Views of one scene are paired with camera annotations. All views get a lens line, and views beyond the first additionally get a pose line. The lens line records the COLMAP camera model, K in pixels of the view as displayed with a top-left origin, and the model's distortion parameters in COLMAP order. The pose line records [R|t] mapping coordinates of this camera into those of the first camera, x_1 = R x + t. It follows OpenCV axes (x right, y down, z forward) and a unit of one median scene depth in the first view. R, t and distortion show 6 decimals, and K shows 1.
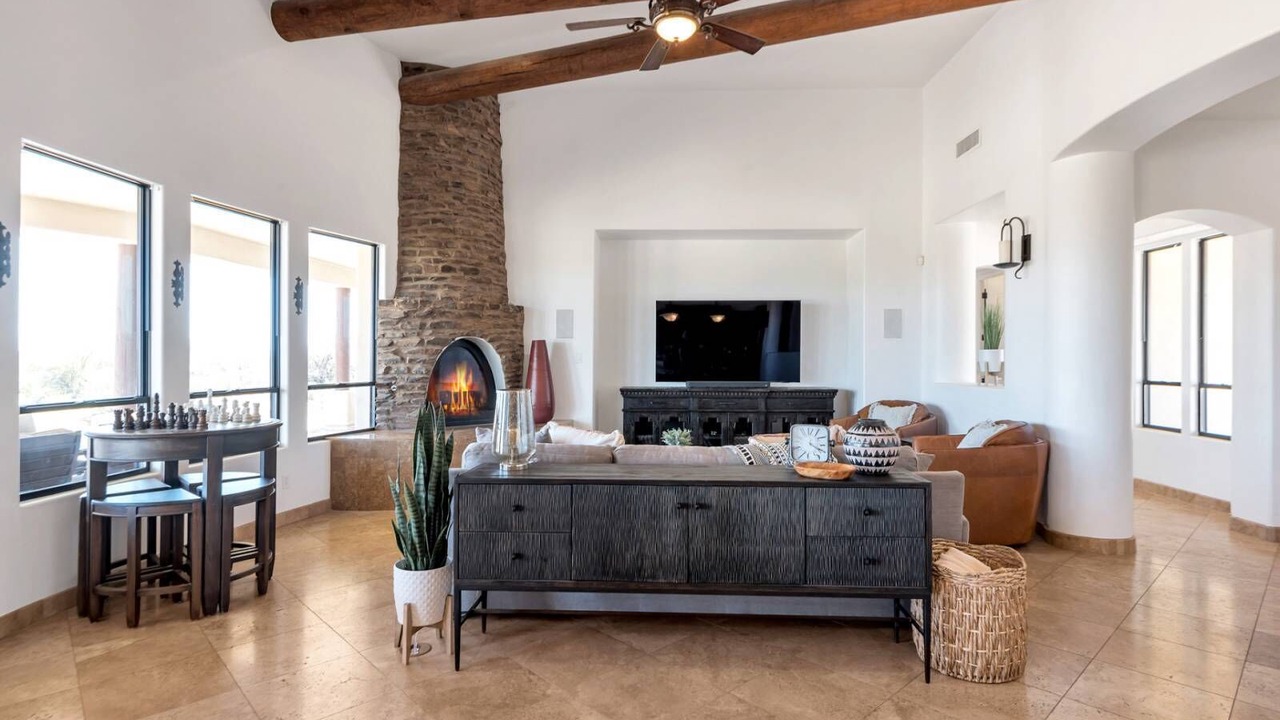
lens RADIAL K [[651.3, 0, 657.5], [0, 651.3, 349.2], [0, 0, 1]] dist [0.006328, -0.006191]
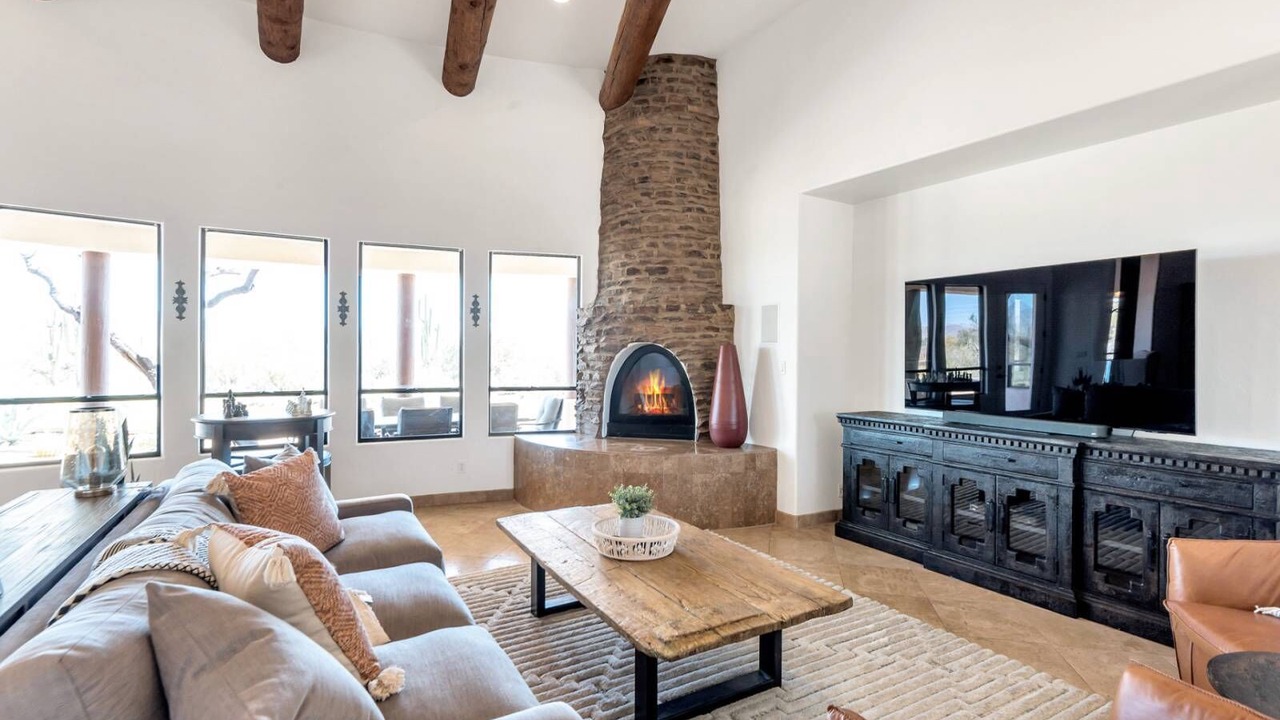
lens RADIAL K [[586.0, 0, 660.4], [0, 586.0, 354.6], [0, 0, 1]] dist [0.005220, -0.003562]
pose [[0.547026, 0.004829, -0.837102, 0.413037], [0.002044, 0.999973, 0.007104, -0.008038], [0.837113, -0.005597, 0.547001, 0.565494]]
